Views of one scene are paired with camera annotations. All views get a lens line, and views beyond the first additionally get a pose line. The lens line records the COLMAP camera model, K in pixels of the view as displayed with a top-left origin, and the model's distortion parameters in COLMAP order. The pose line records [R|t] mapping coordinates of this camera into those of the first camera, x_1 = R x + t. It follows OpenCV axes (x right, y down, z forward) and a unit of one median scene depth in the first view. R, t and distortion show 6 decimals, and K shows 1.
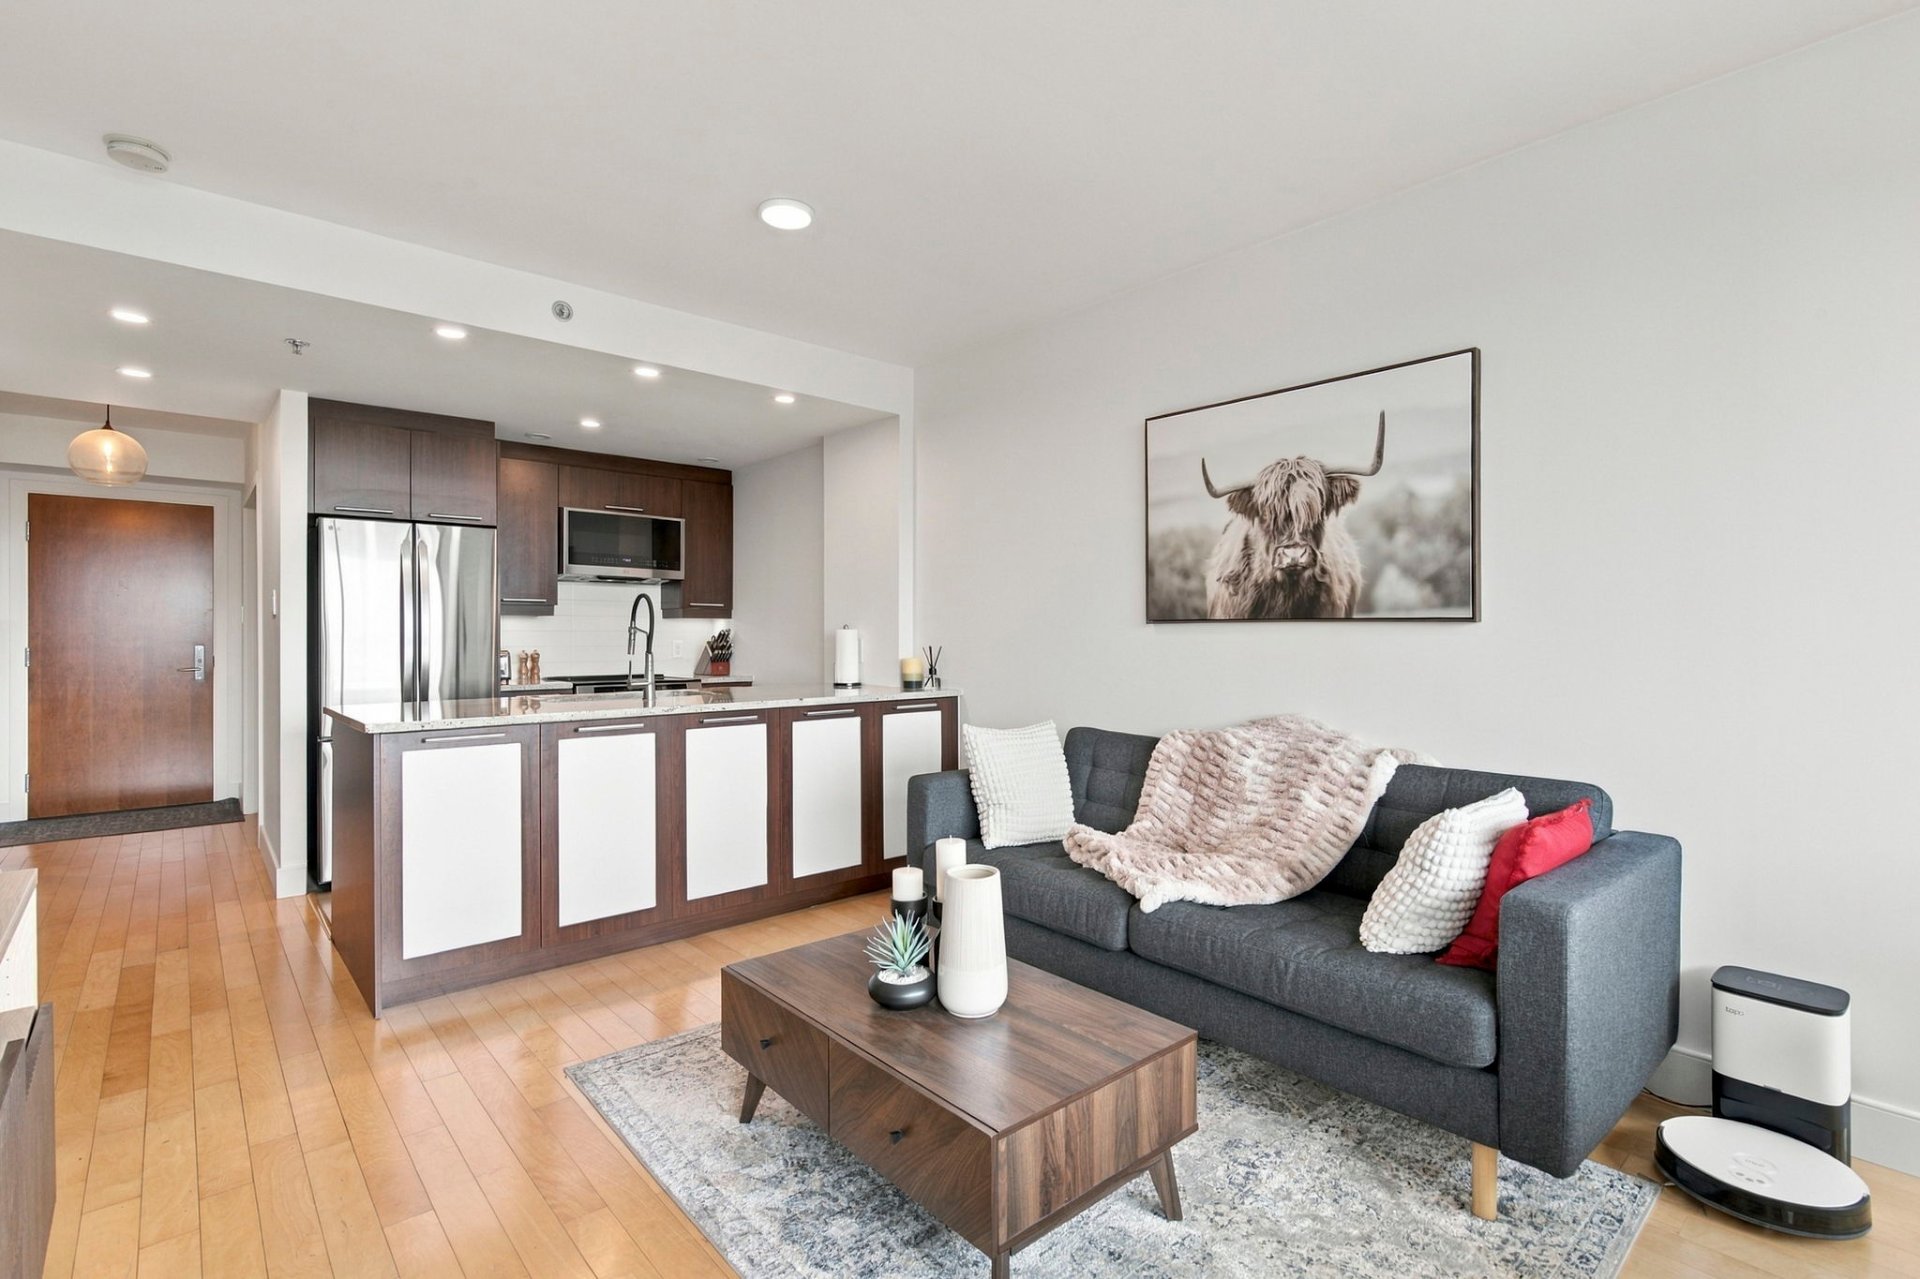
lens RADIAL K [[894.8, 0, 971.6], [0, 894.8, 630.7], [0, 0, 1]] dist [-0.001633, 0.000445]
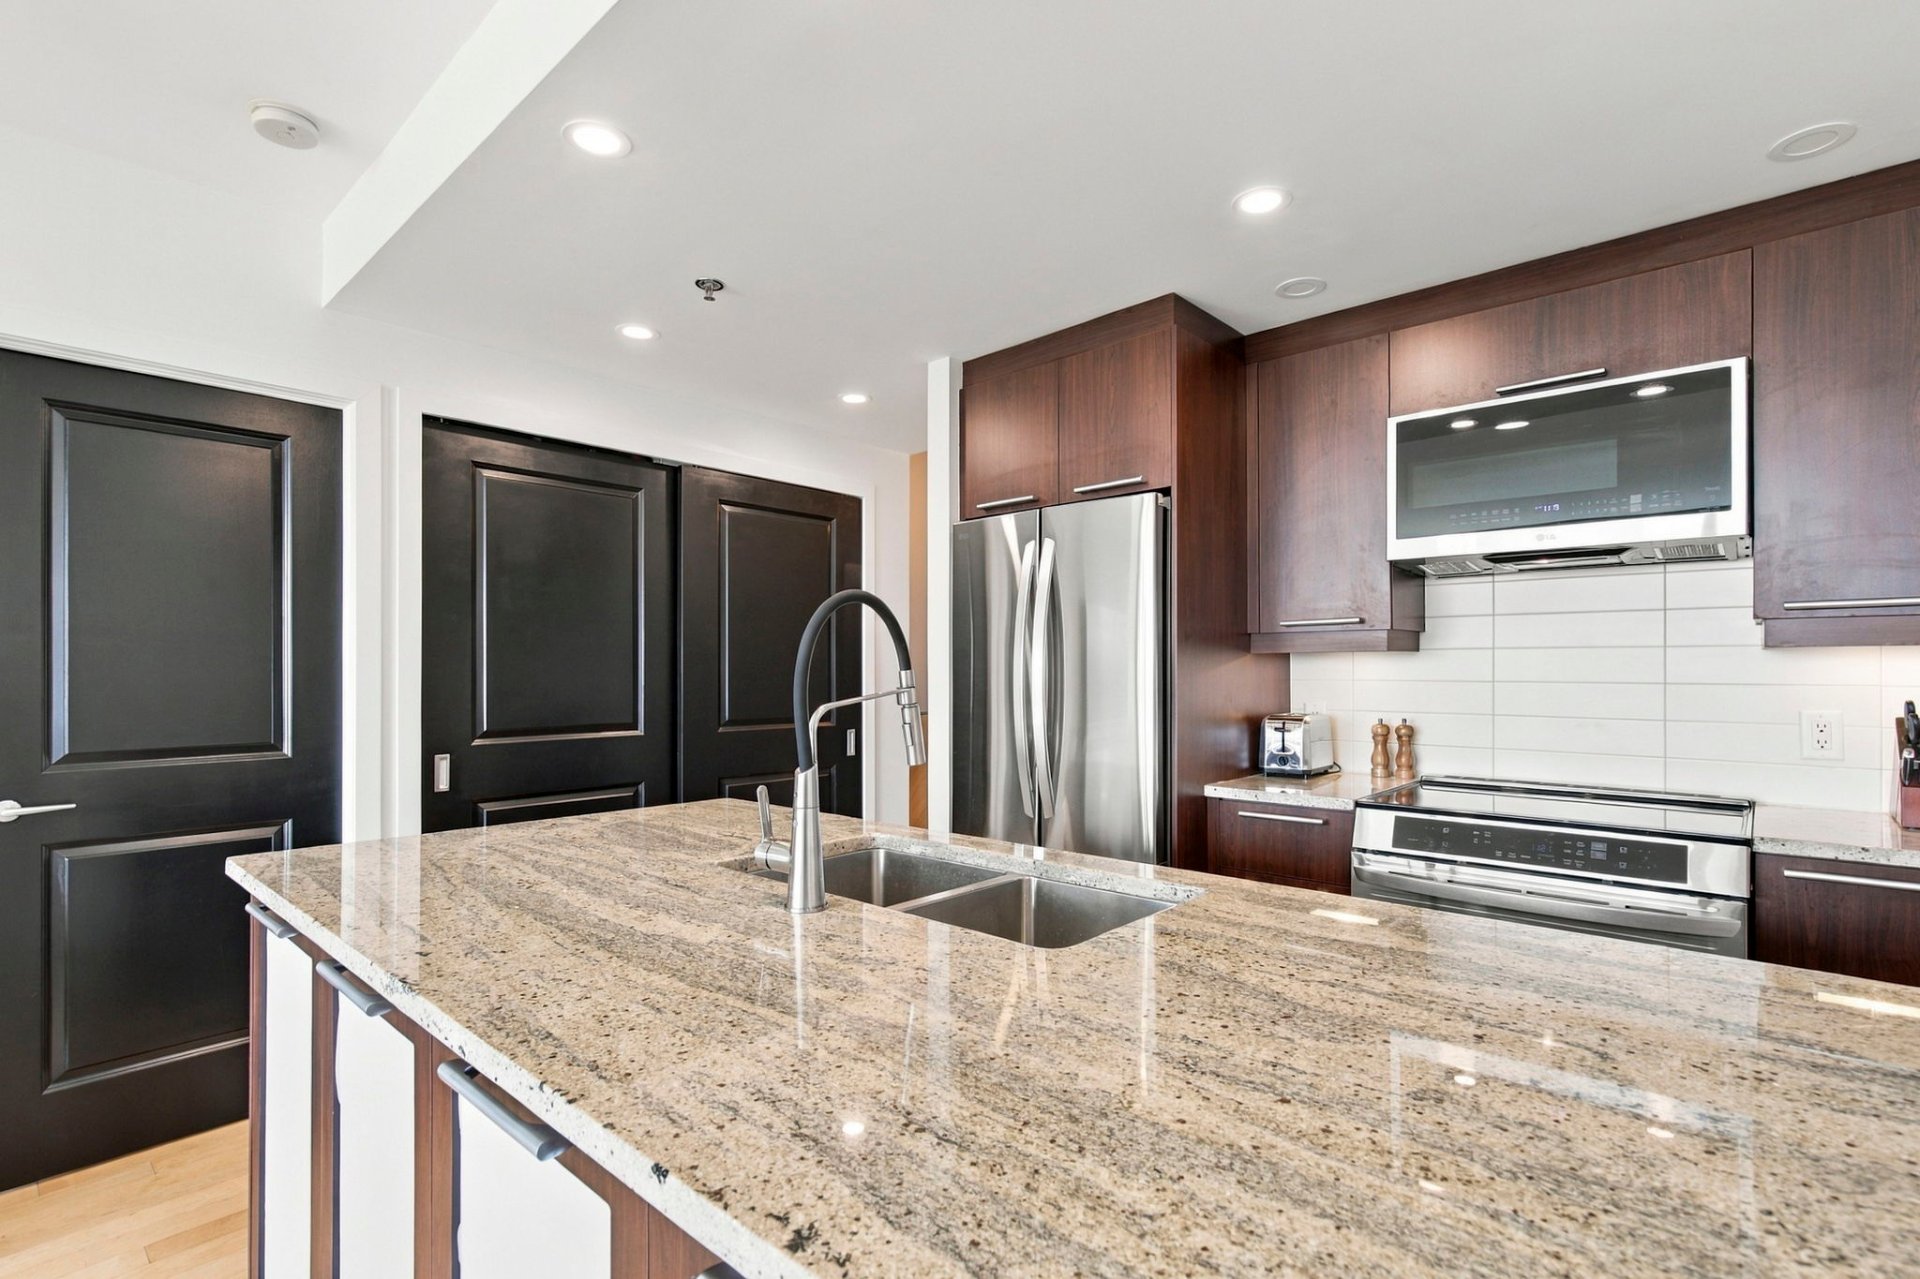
lens RADIAL K [[885.6, 0, 957.6], [0, 885.6, 668.6], [0, 0, 1]] dist [-0.000353, 0.000143]
pose [[0.097306, -0.000500, -0.995254, -0.017032], [0.005899, 0.999983, 0.000075, -0.008839], [0.995237, -0.005878, 0.097308, 0.730777]]
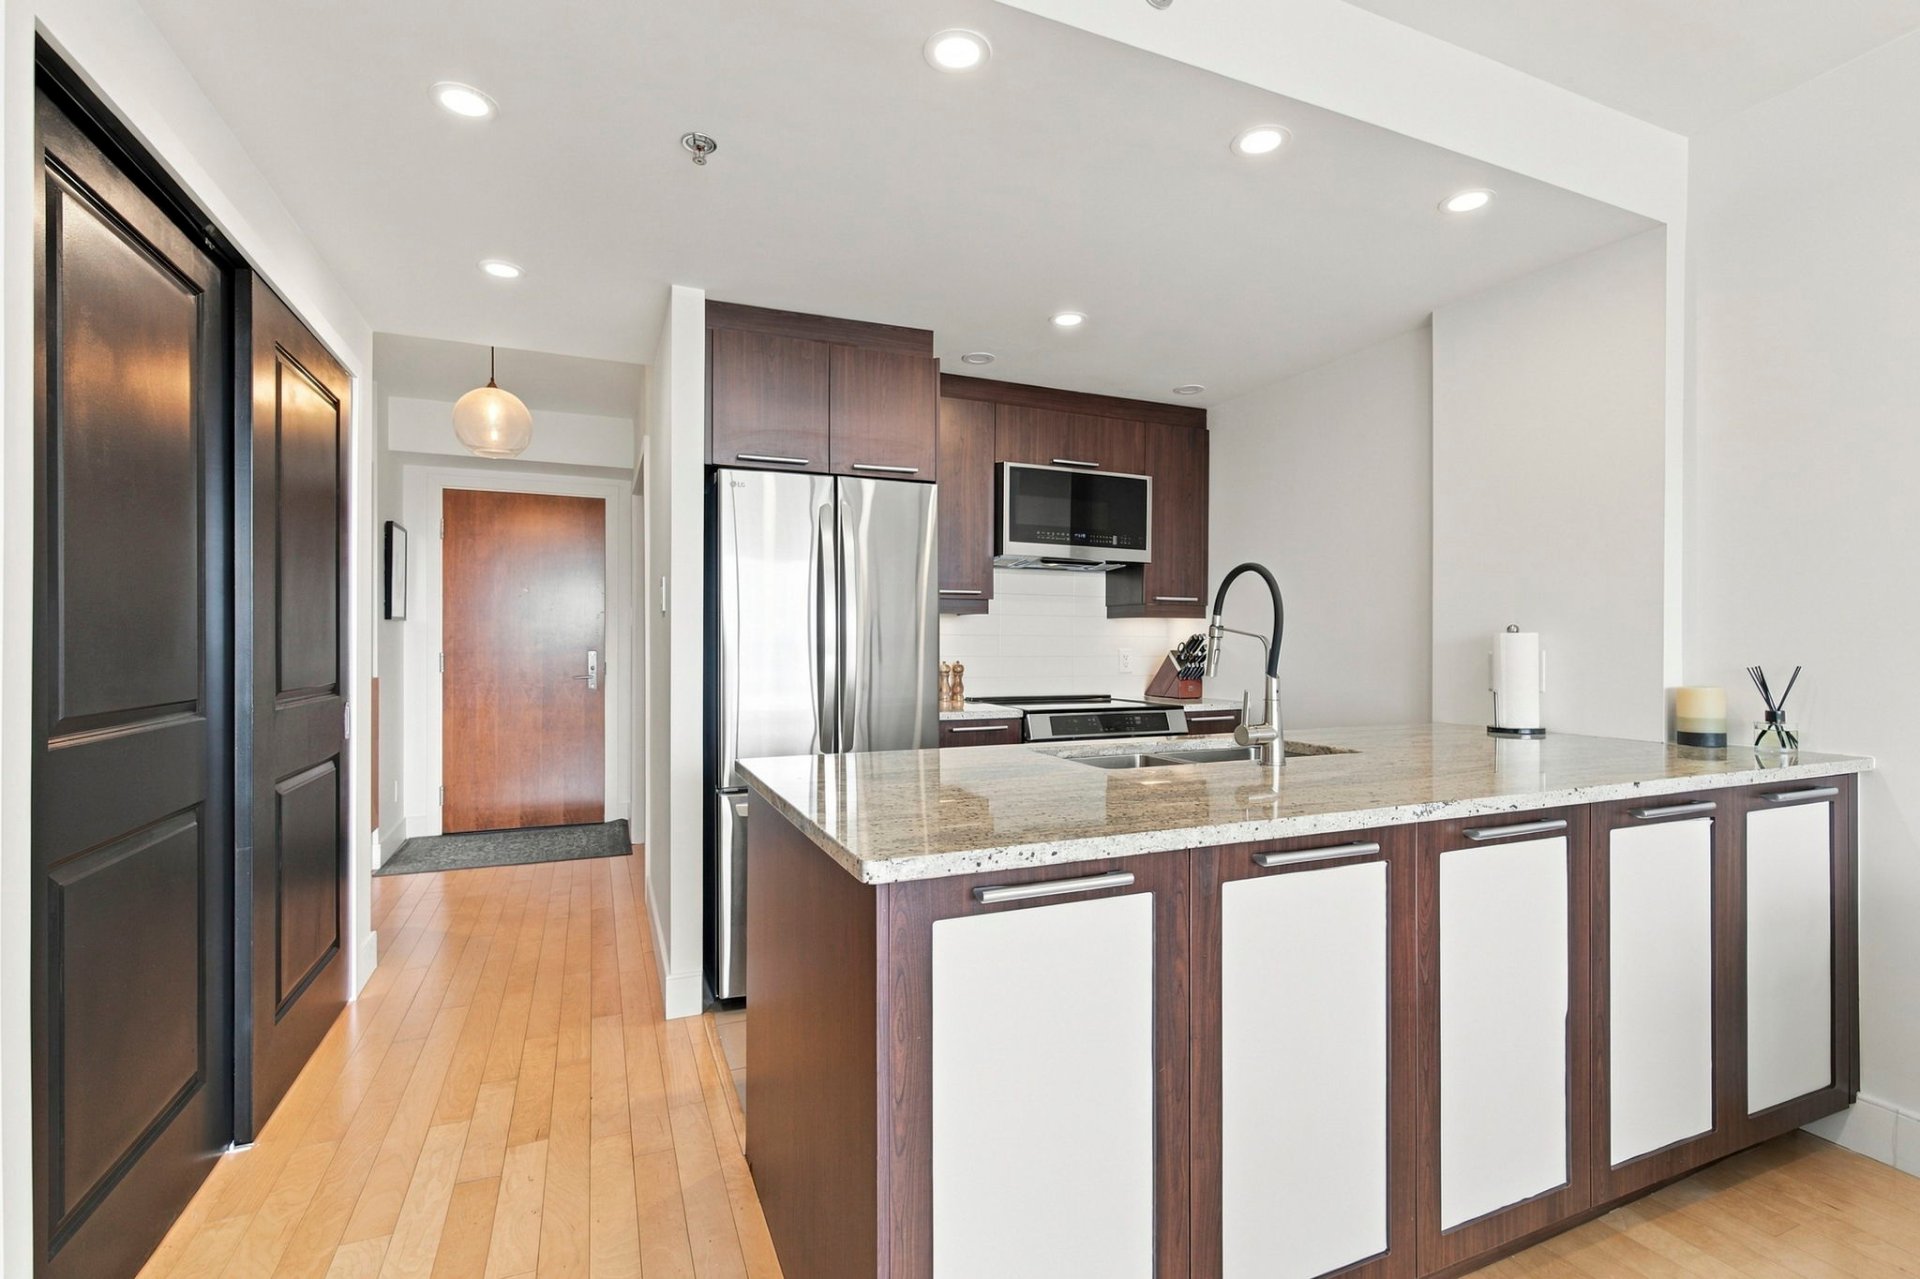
lens RADIAL K [[876.1, 0, 975.8], [0, 876.1, 637.4], [0, 0, 1]] dist [0.000405, 0.000491]
pose [[0.950744, 0.002335, -0.309970, -0.259787], [-0.002019, 0.999997, 0.001340, 0.001310], [0.309972, -0.000648, 0.950746, 0.328465]]
